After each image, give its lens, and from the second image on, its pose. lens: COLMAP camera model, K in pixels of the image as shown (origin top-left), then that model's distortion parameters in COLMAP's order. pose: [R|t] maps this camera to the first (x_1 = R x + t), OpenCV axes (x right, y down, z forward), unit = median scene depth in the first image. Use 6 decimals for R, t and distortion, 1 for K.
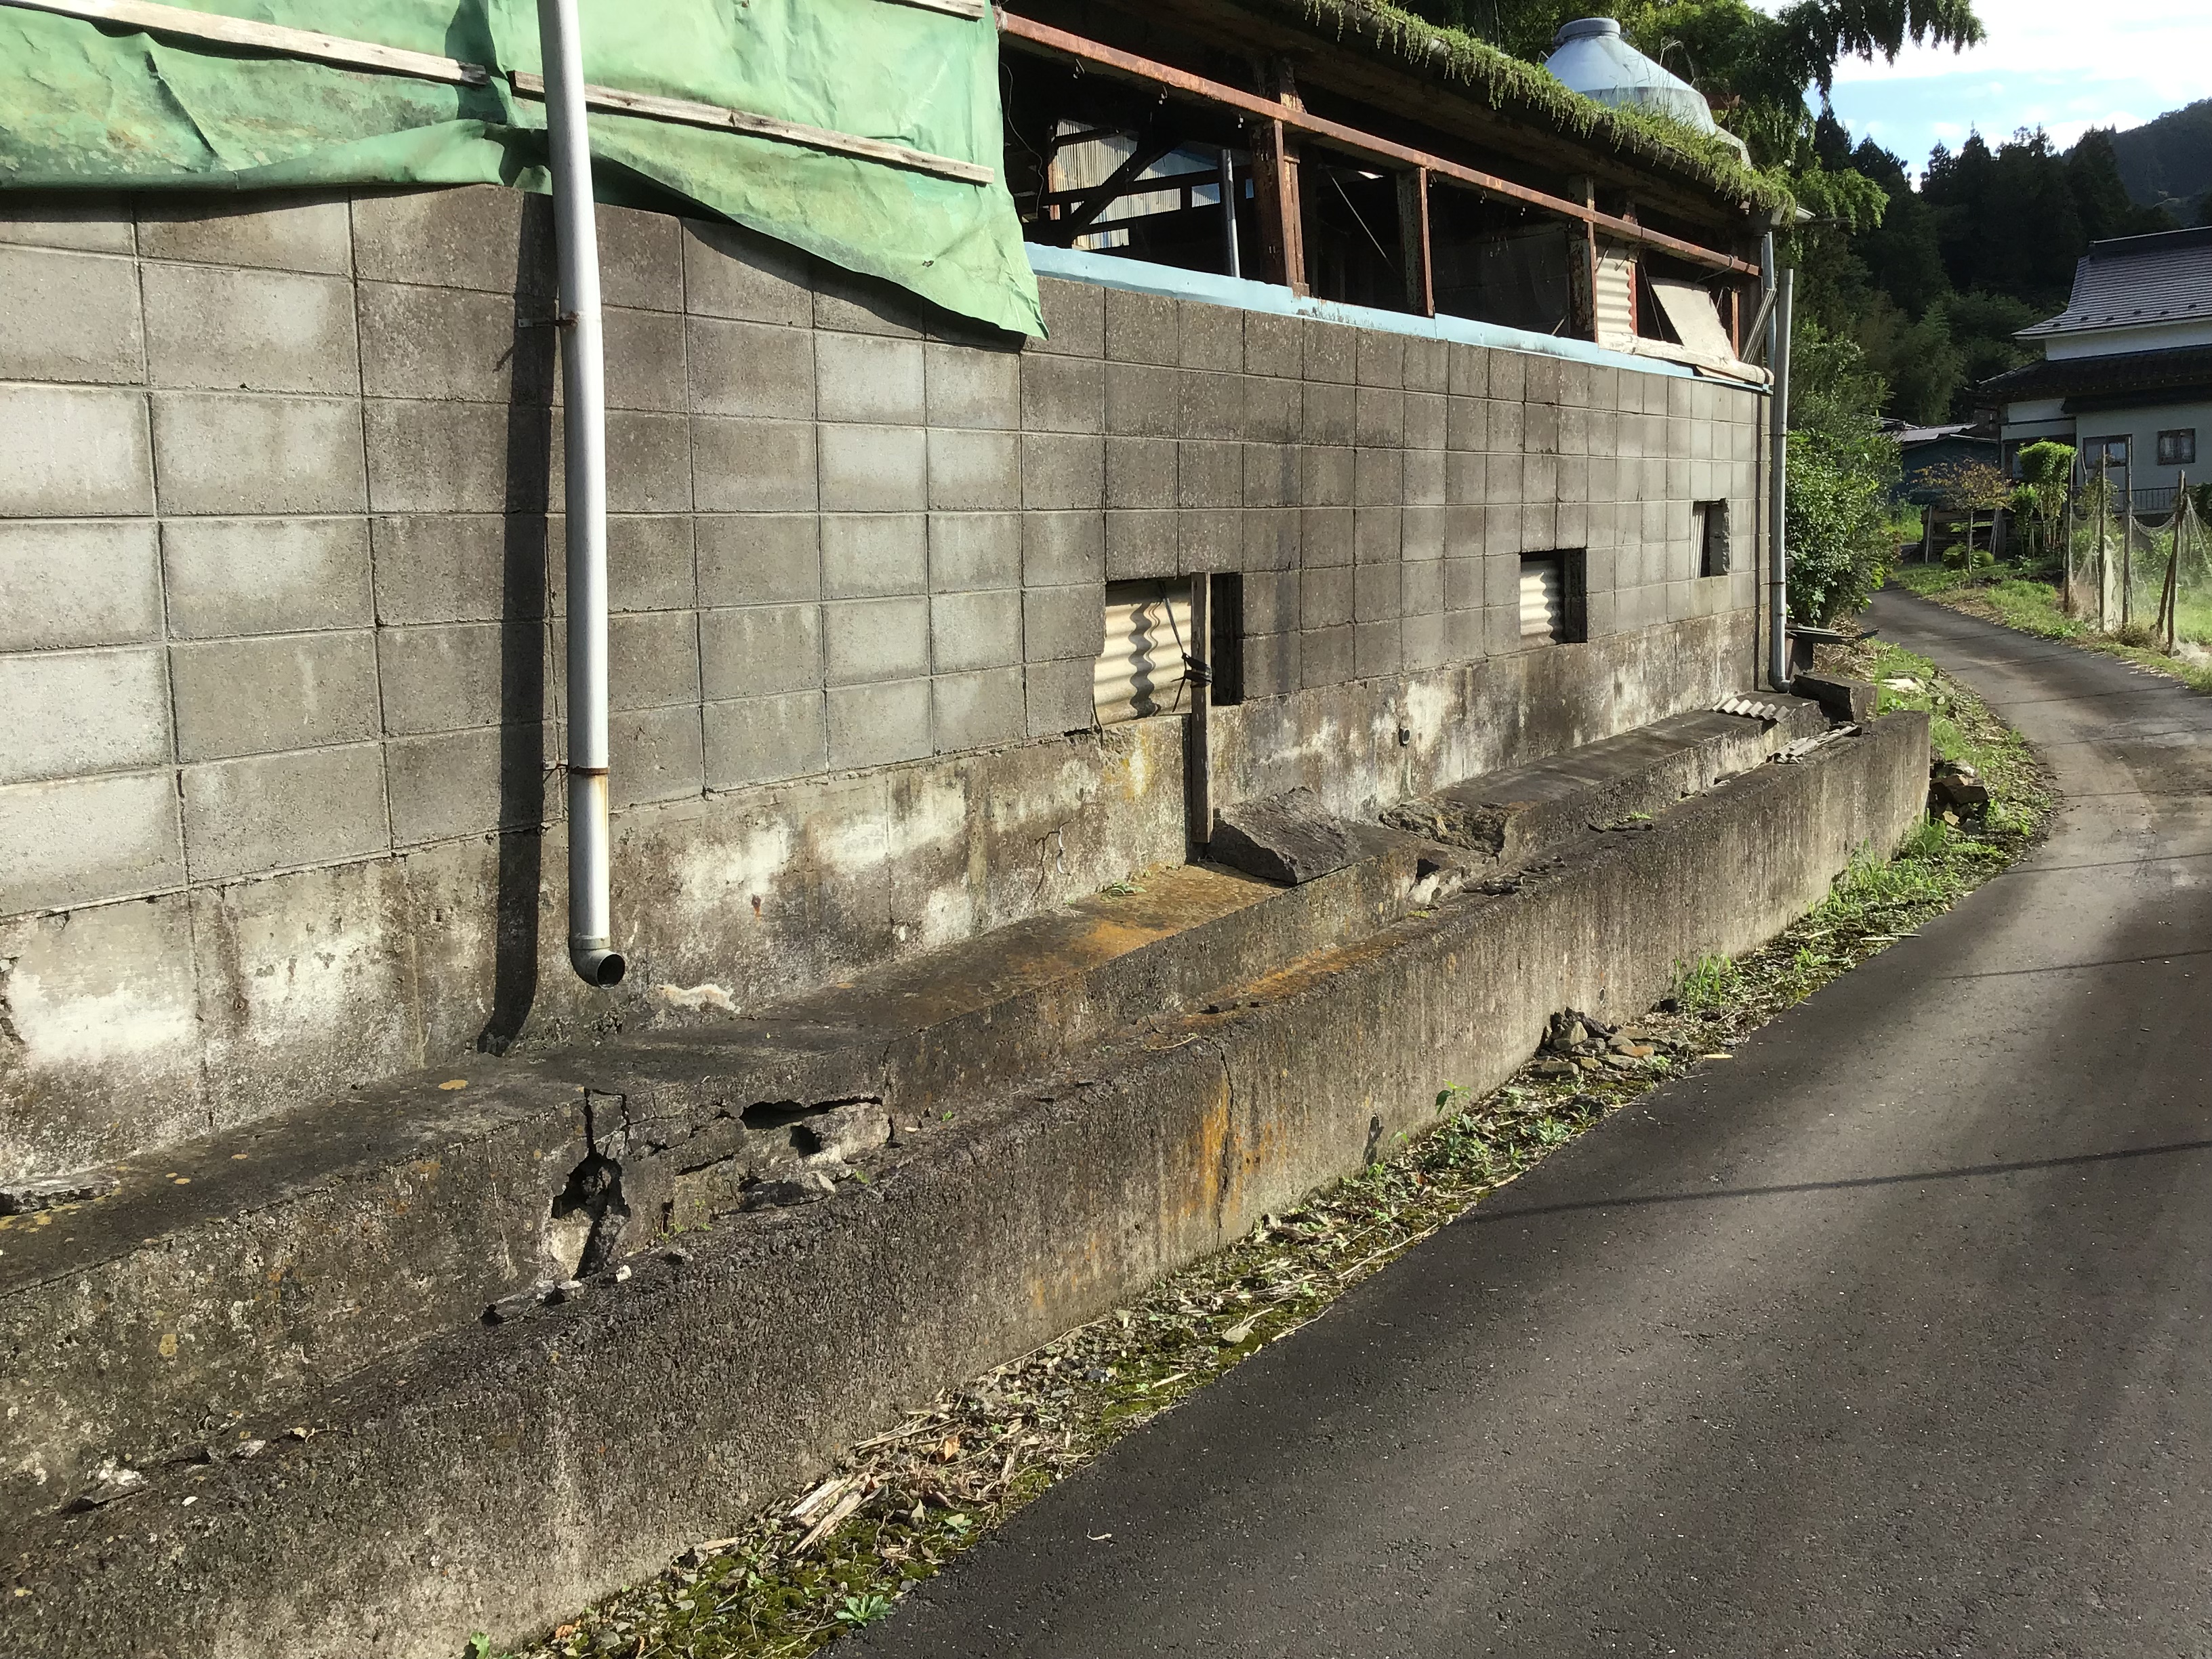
lens RADIAL K [[2002.2, 0, 1106.0], [0, 2002.2, 829.5], [0, 0, 1]] dist [0.138560, -0.320858]
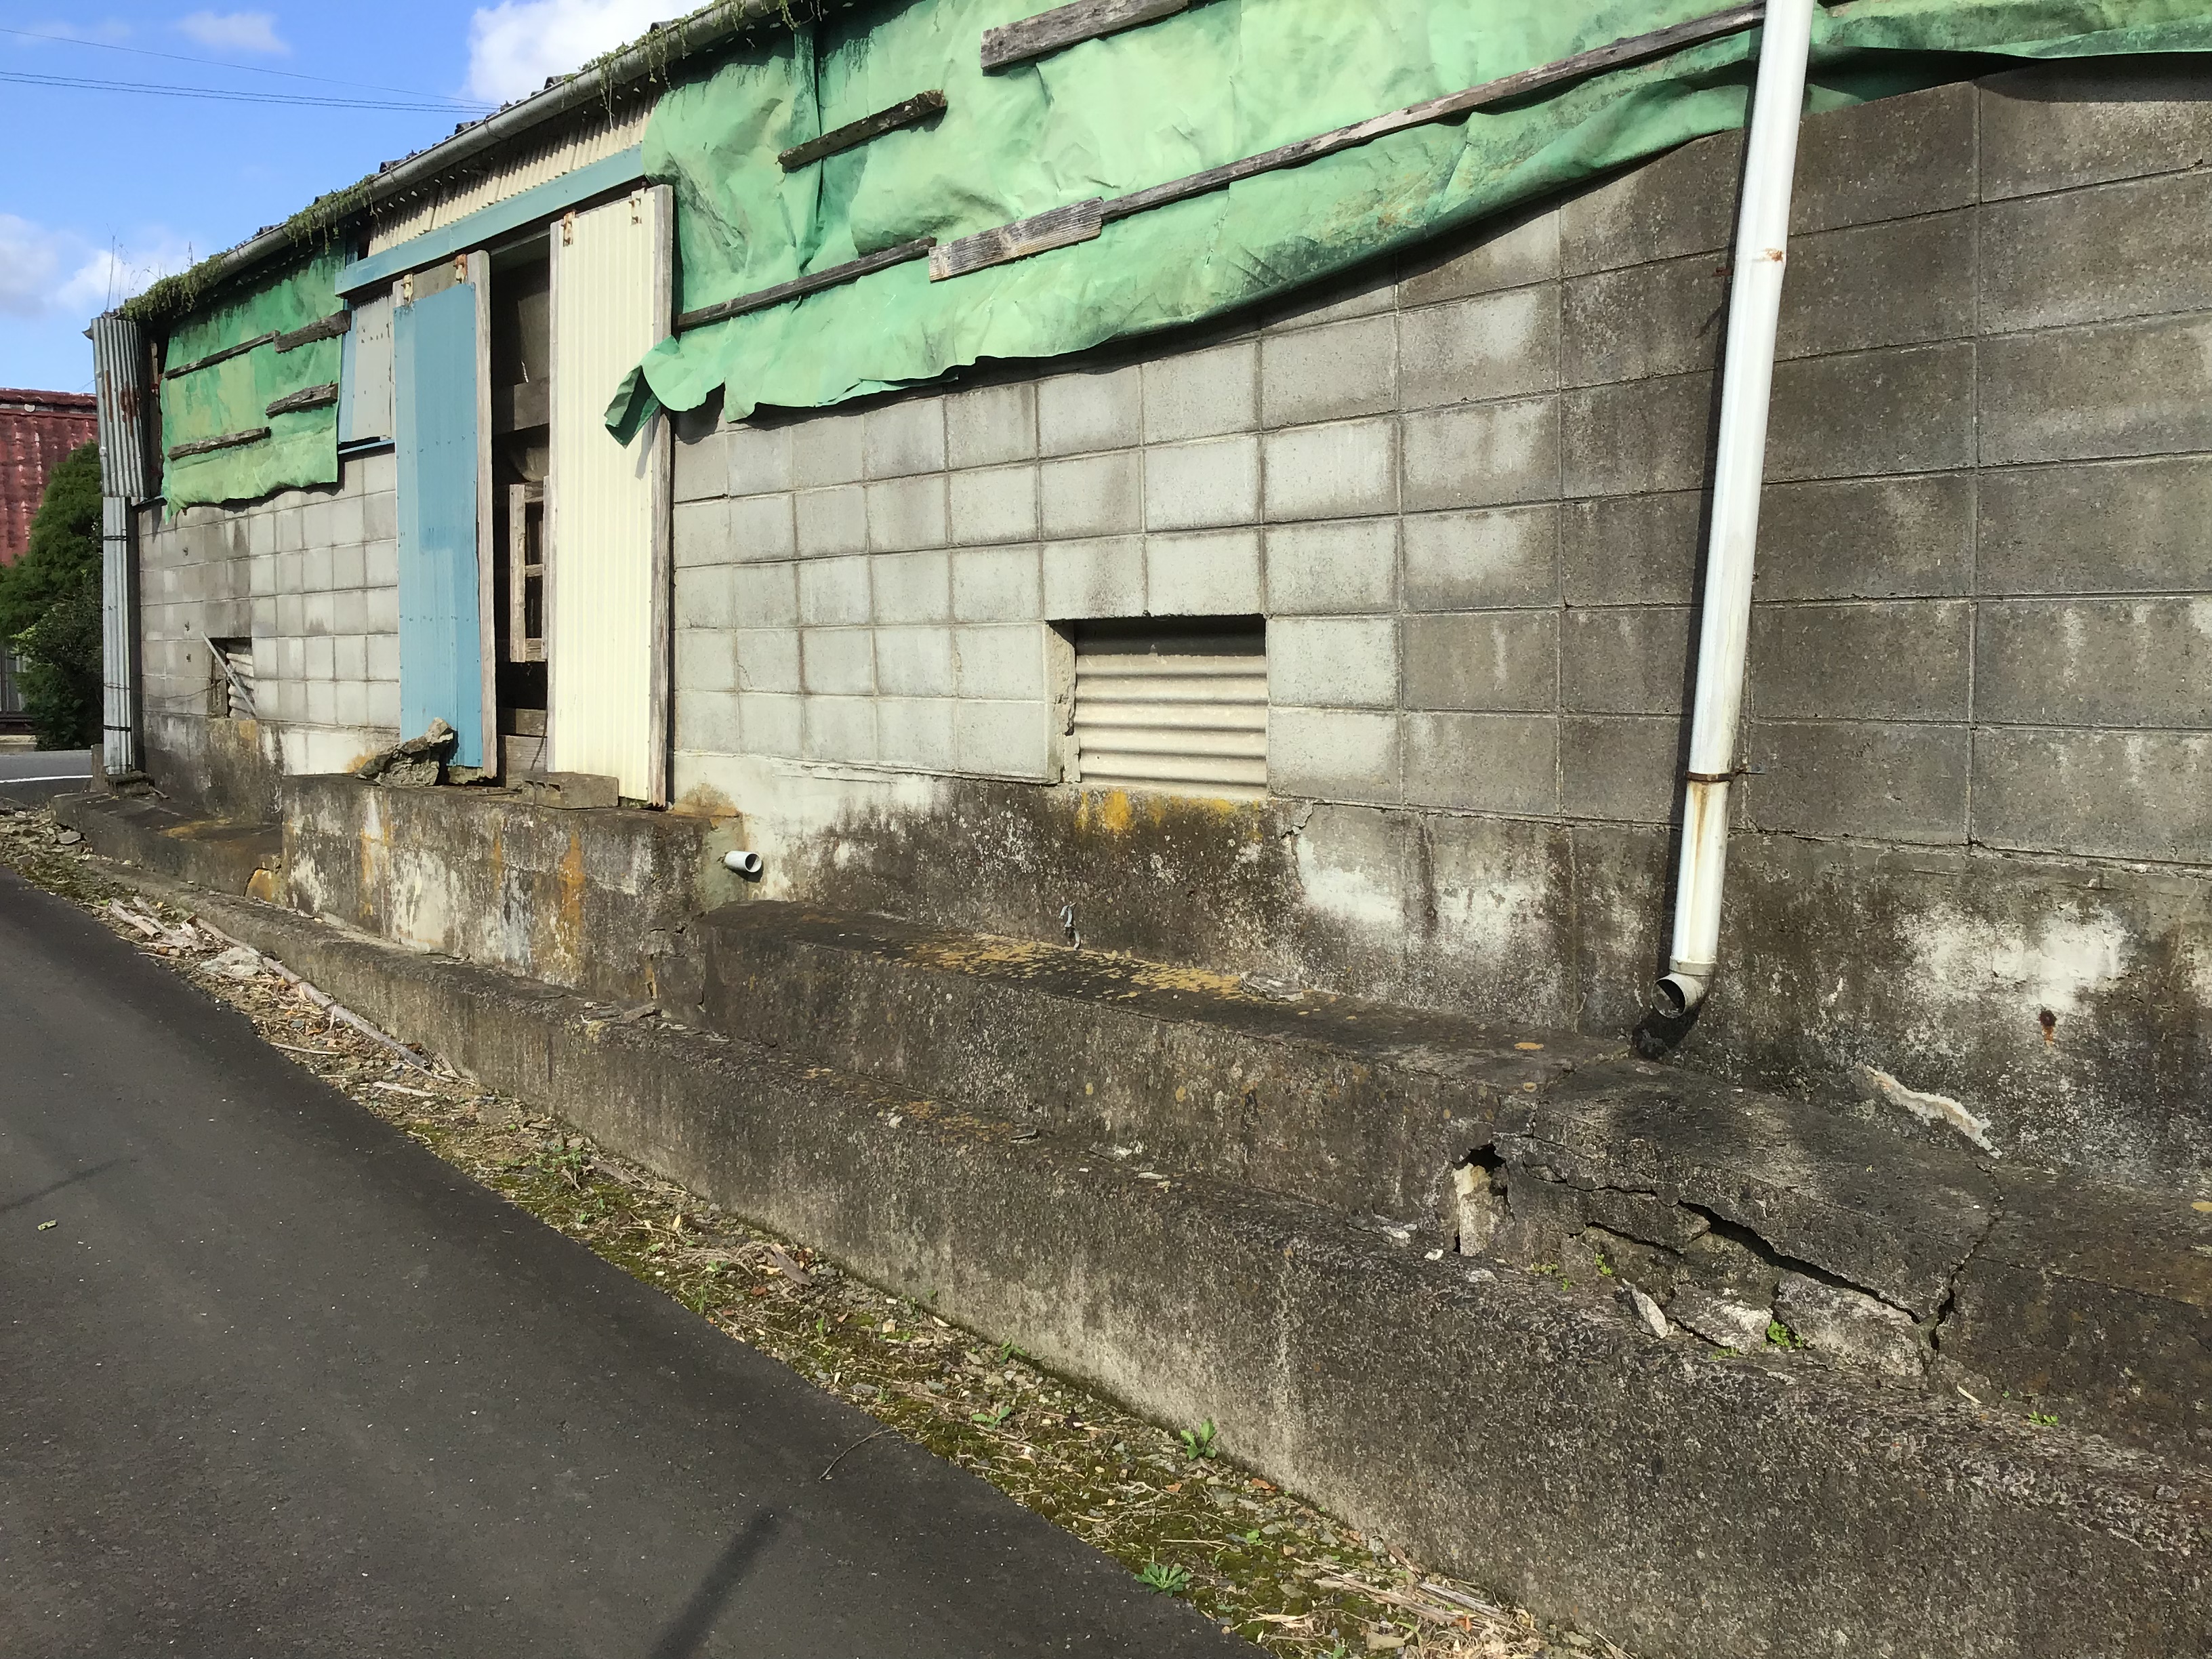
lens RADIAL K [[2051.8, 0, 1106.0], [0, 2051.8, 829.5], [0, 0, 1]] dist [0.126127, -0.275477]
pose [[-0.318028, 0.129589, -0.939183, 0.413662], [-0.108376, 0.979152, 0.171803, -0.080565], [0.941866, 0.156423, -0.297354, 0.616229]]
